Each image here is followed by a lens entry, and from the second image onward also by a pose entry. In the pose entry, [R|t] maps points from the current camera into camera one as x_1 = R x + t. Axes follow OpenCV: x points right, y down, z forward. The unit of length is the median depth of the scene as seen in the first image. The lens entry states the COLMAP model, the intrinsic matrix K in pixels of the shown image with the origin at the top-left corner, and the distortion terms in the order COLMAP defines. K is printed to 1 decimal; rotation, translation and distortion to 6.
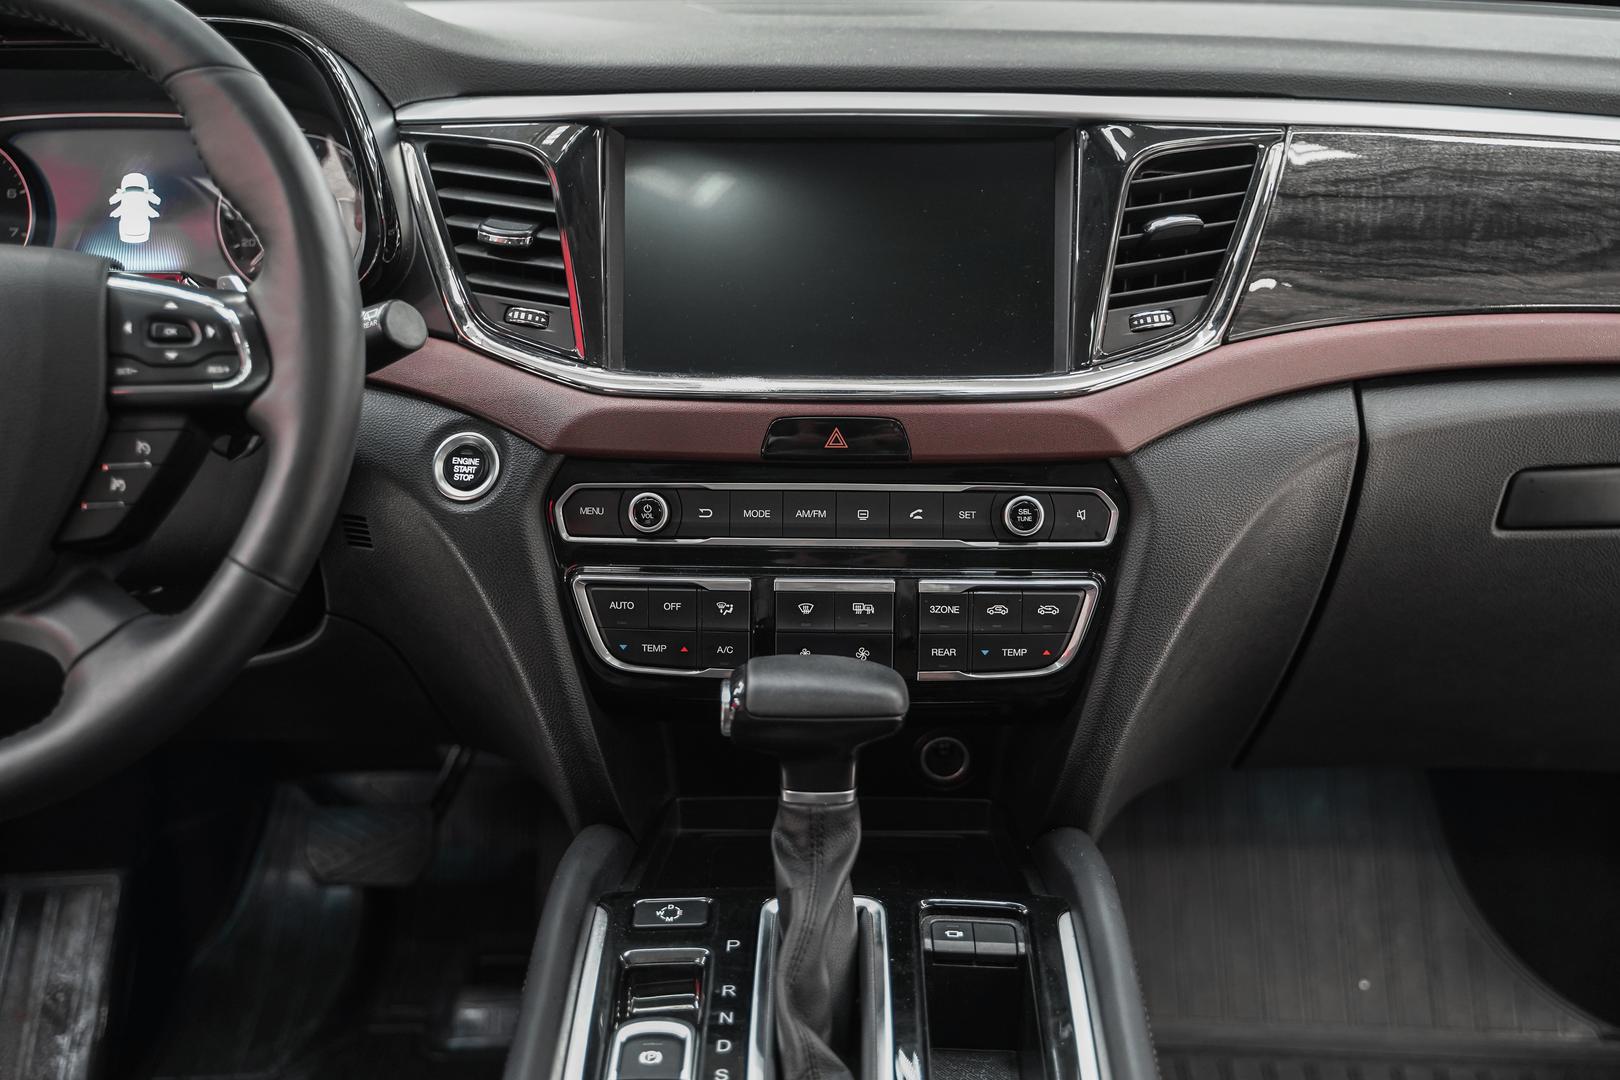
lens RADIAL K [[1751.2, 0, 810.0], [0, 1751.2, 540.0], [0, 0, 1]] dist [0.001068, 0.004534]
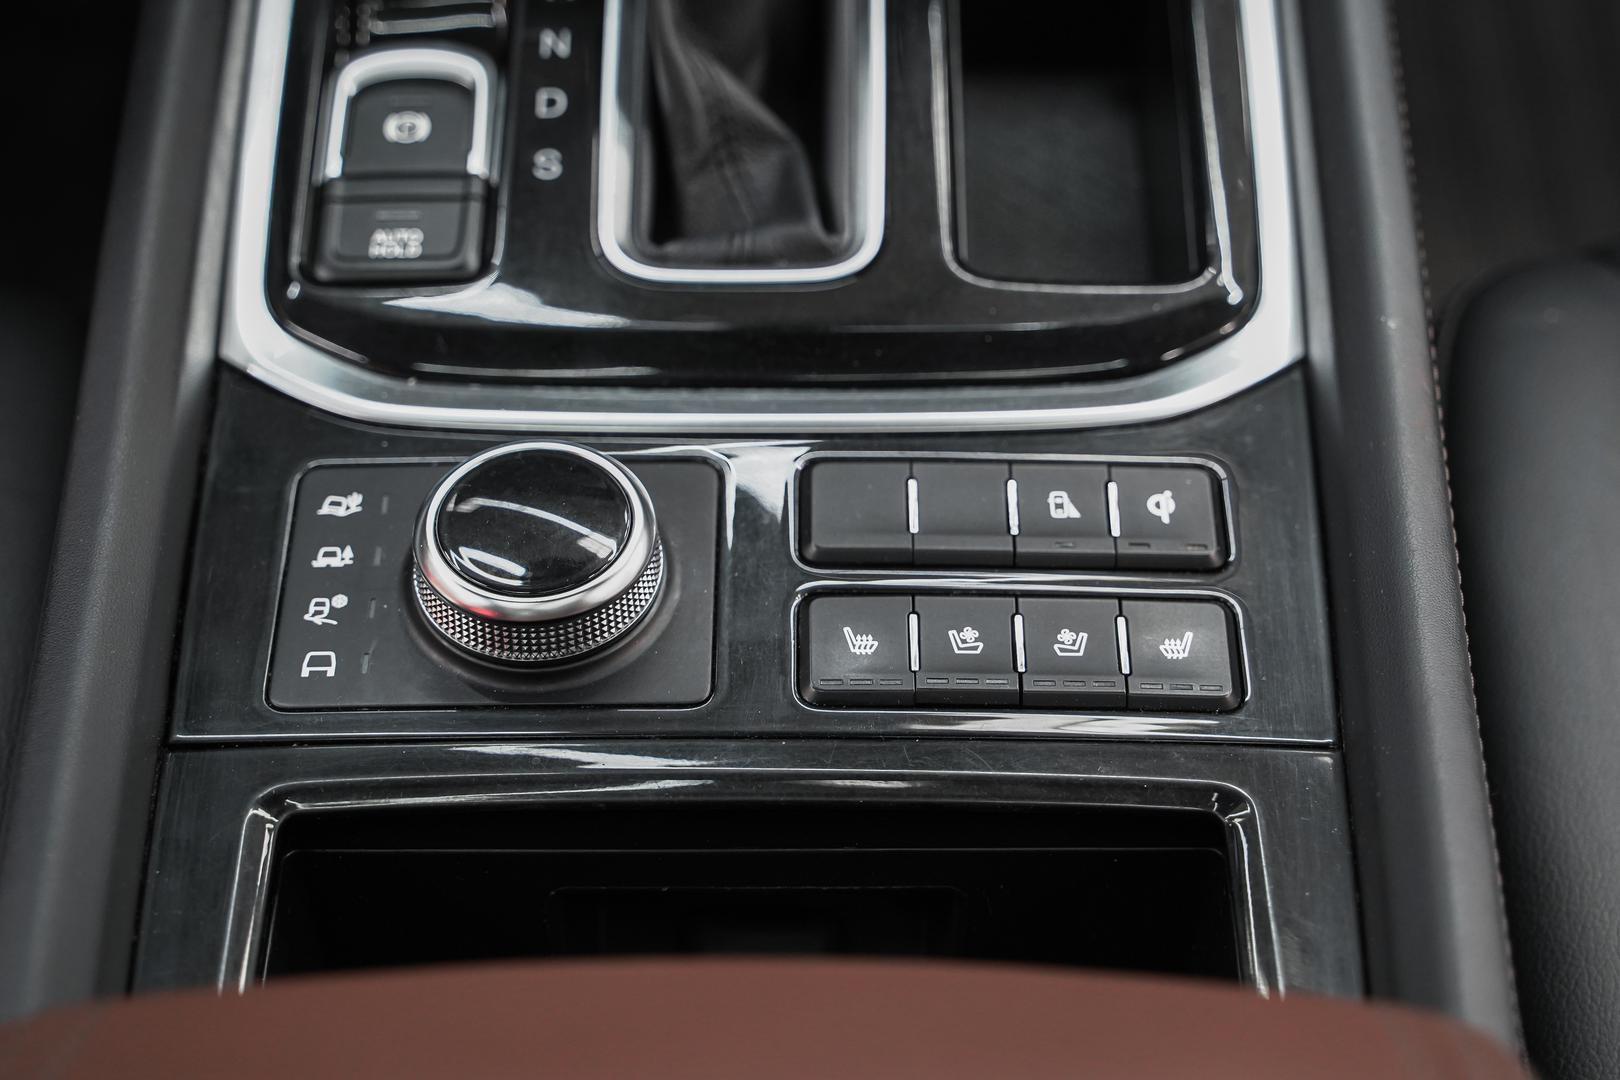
lens RADIAL K [[2944.7, 0, 810.0], [0, 2944.7, 540.0], [0, 0, 1]] dist [0.035625, 0.047116]
pose [[0.999836, -0.018096, 0.000440, 0.019472], [0.015569, 0.872101, 0.489079, -0.013159], [-0.009235, -0.488992, 0.872239, 0.169703]]
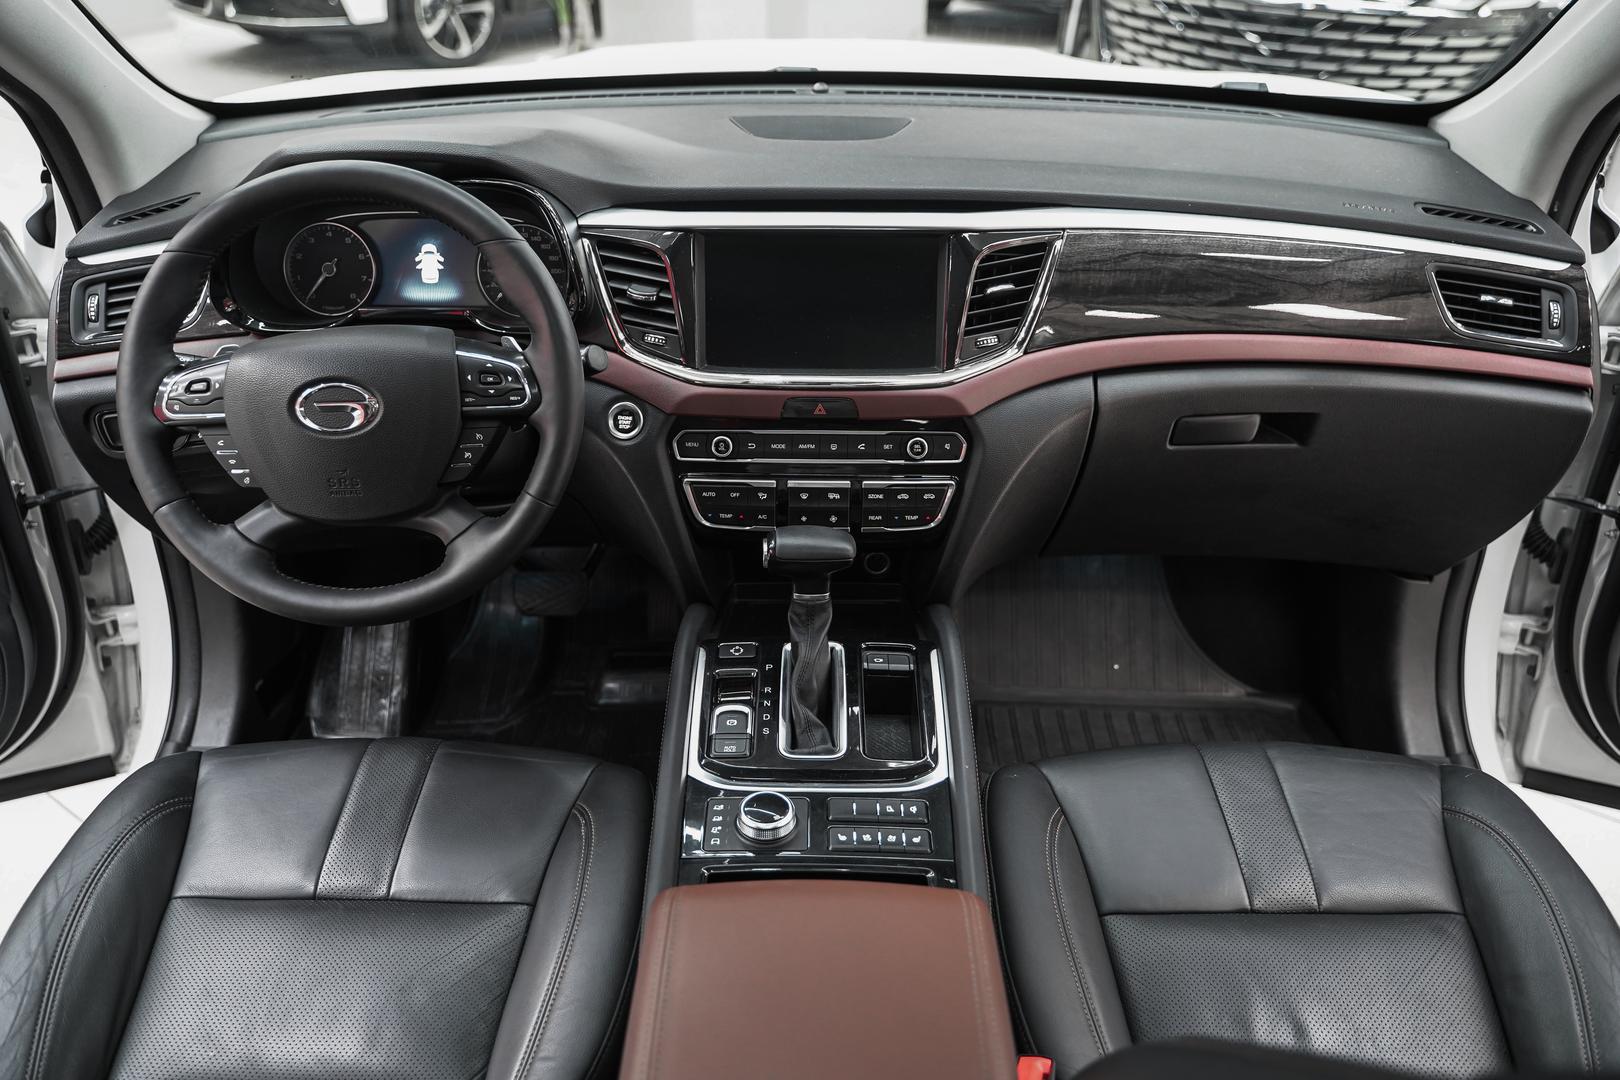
lens RADIAL K [[1297.9, 0, 810.0], [0, 1297.9, 540.0], [0, 0, 1]] dist [-0.006156, -0.002677]
pose [[0.999935, -0.003810, 0.010763, -0.011446], [0.001848, 0.984264, 0.176694, -0.165646], [-0.011267, -0.176662, 0.984207, -0.419822]]
